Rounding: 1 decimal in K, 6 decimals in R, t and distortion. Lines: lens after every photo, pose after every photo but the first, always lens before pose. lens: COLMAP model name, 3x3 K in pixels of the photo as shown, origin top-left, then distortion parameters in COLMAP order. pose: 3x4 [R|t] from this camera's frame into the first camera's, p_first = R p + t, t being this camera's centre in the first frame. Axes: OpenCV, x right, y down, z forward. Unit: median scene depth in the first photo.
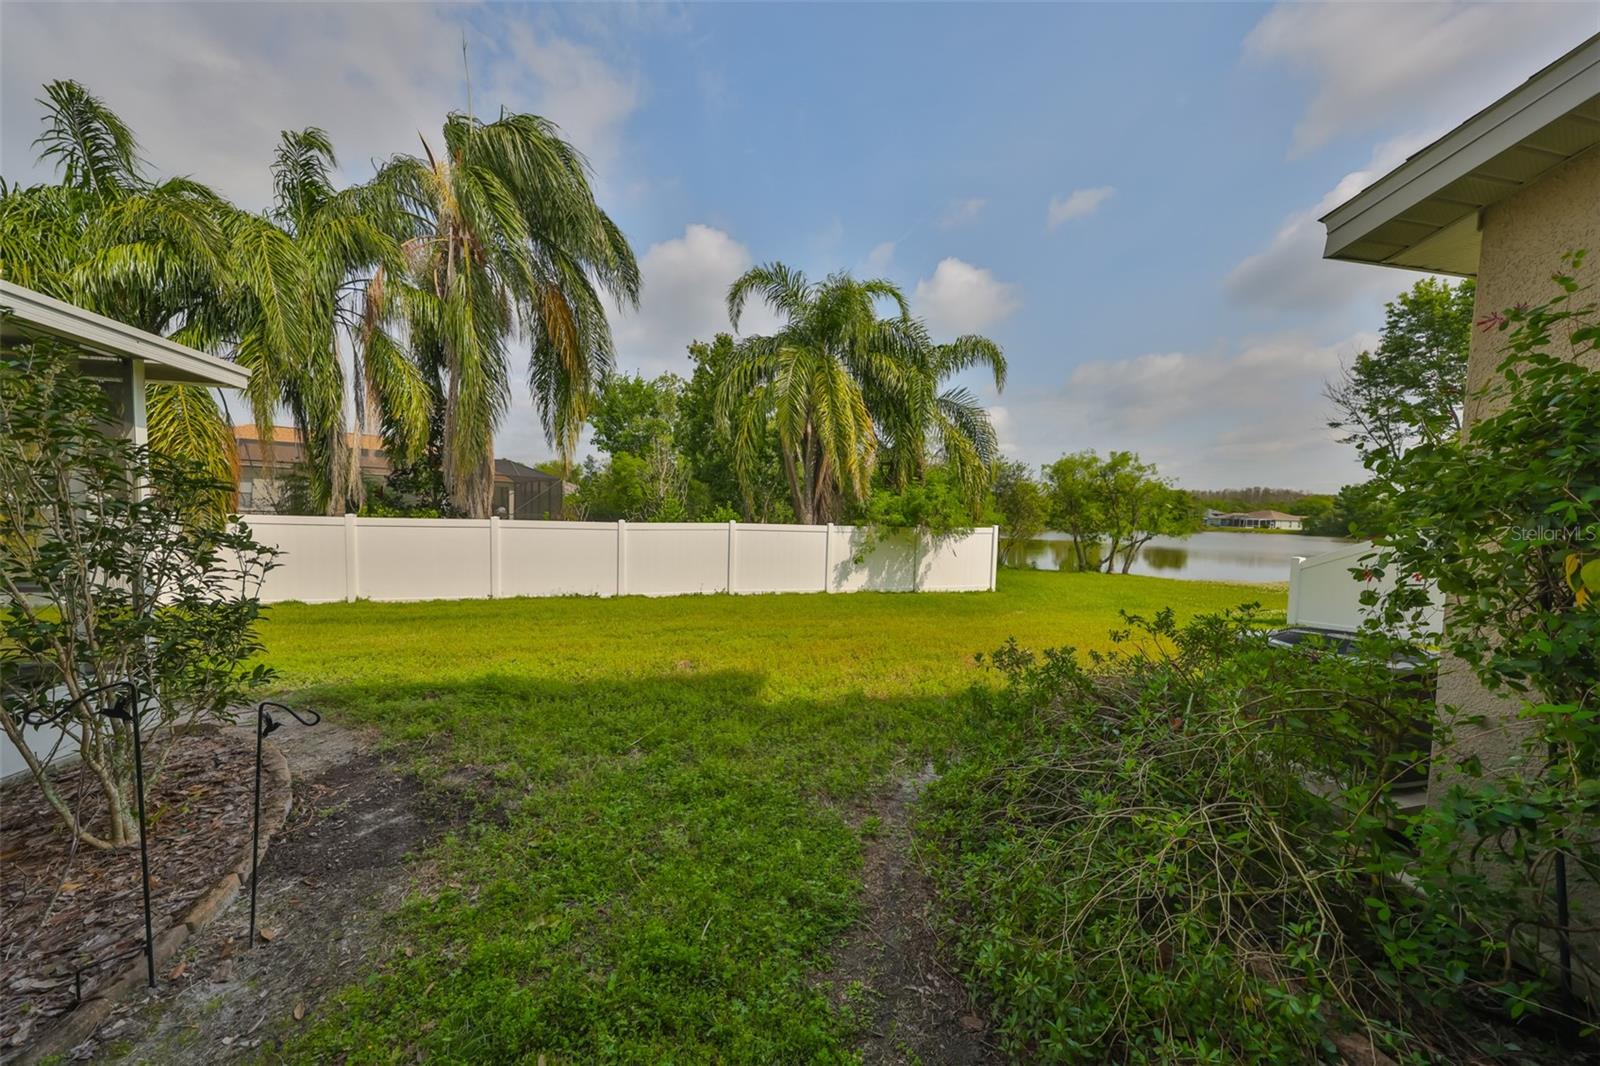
lens RADIAL K [[493.2, 0, 803.3], [0, 493.2, 529.1], [0, 0, 1]] dist [-0.001885, 0.000650]
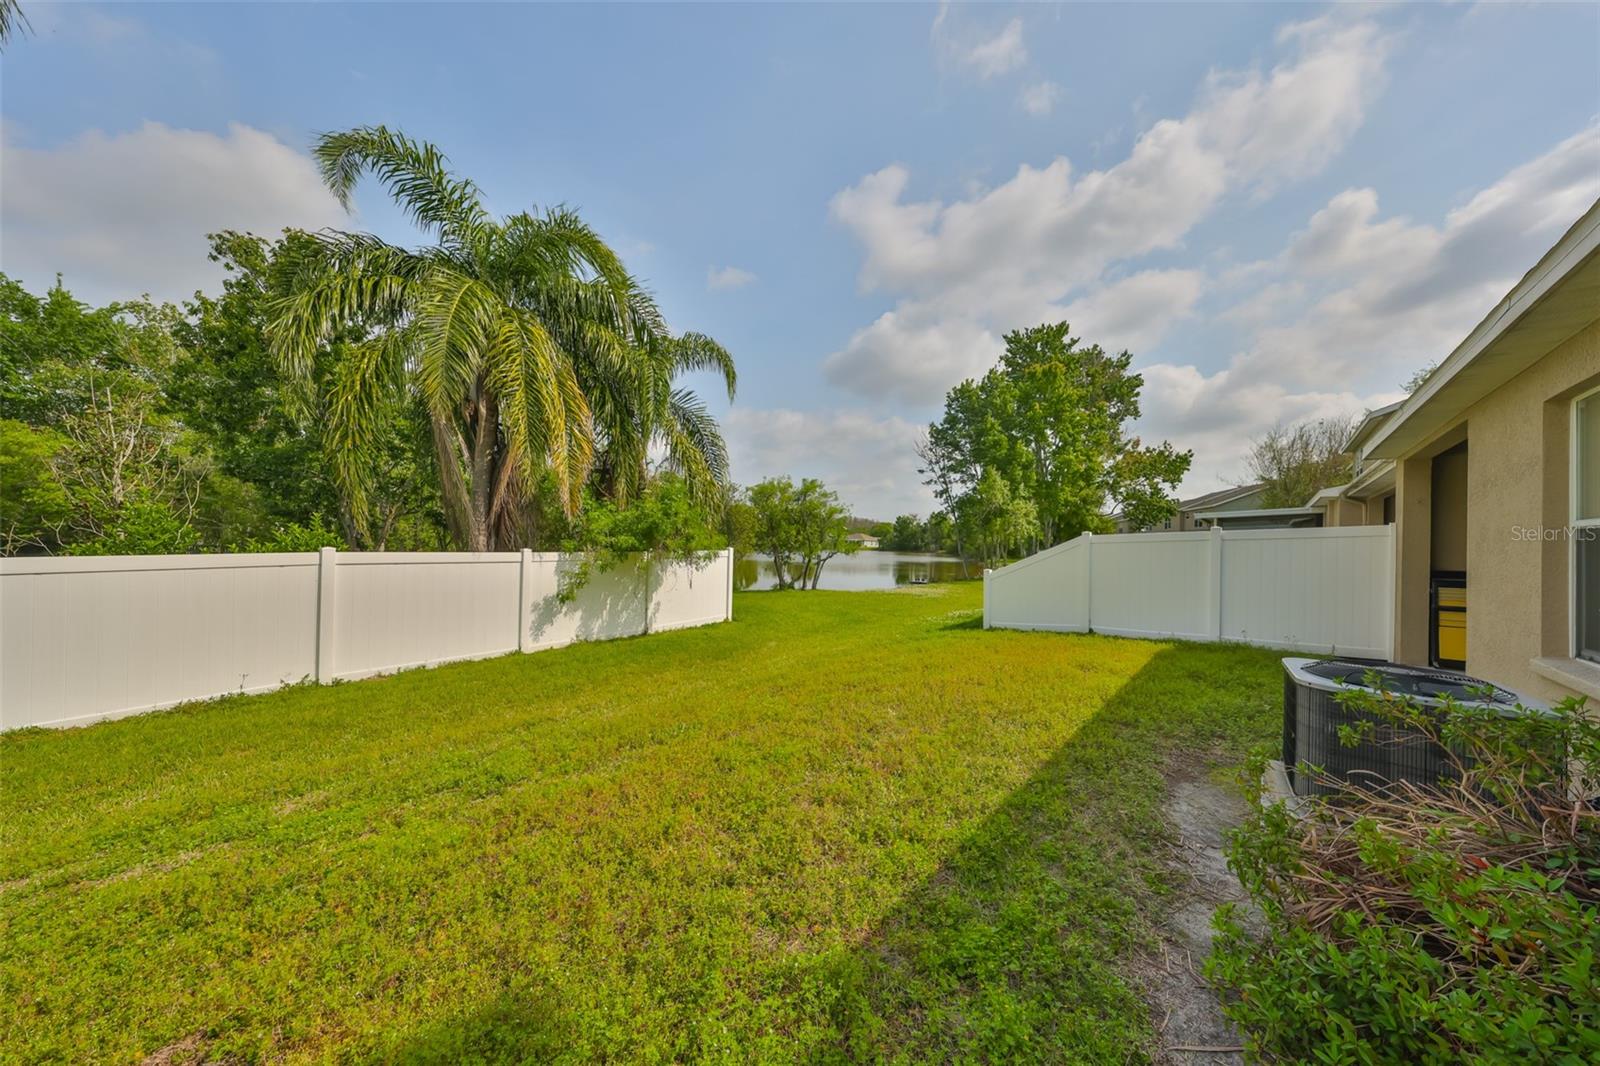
lens RADIAL K [[493.2, 0, 808.3], [0, 493.2, 536.4], [0, 0, 1]] dist [-0.001885, 0.000650]
pose [[0.795924, -0.003578, 0.605386, -0.041764], [0.022844, 0.999448, -0.024126, -0.003555], [-0.604965, 0.033032, 0.795566, 0.202140]]
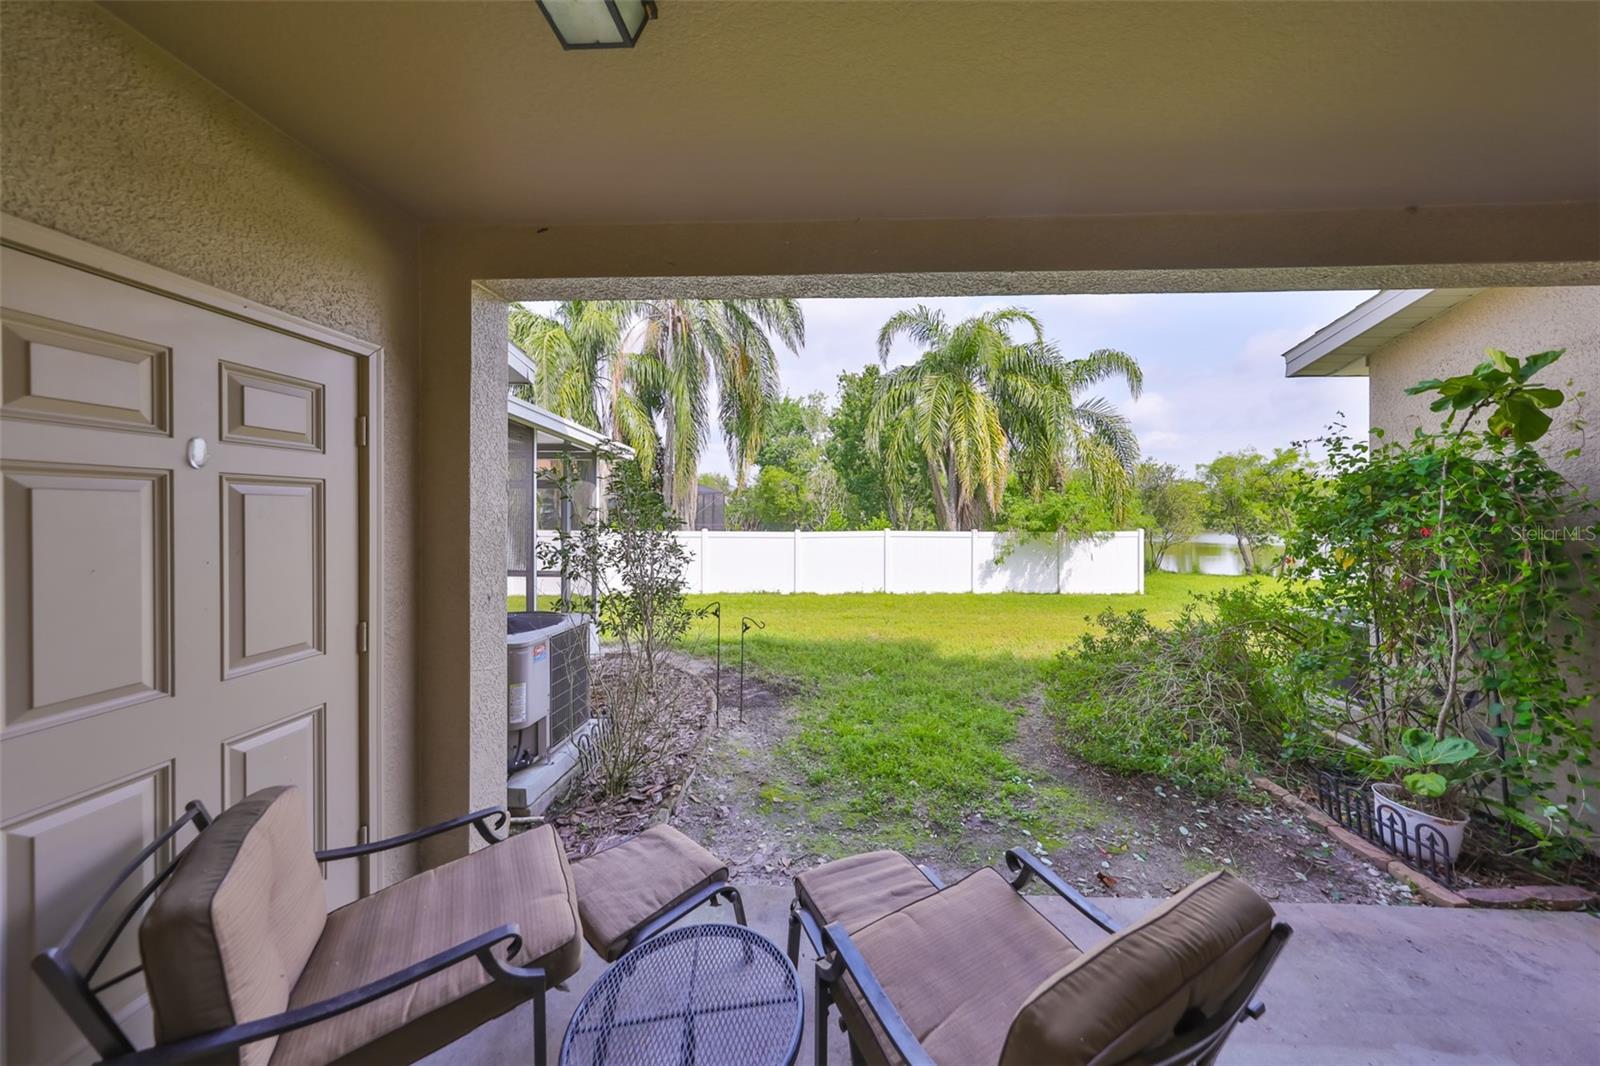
lens RADIAL K [[493.2, 0, 839.7], [0, 493.2, 504.4], [0, 0, 1]] dist [-0.001885, 0.000650]
pose [[0.980234, -0.025620, -0.196176, -0.019791], [0.013646, 0.997974, -0.062143, -0.003371], [0.197371, 0.058238, 0.978598, -0.135933]]
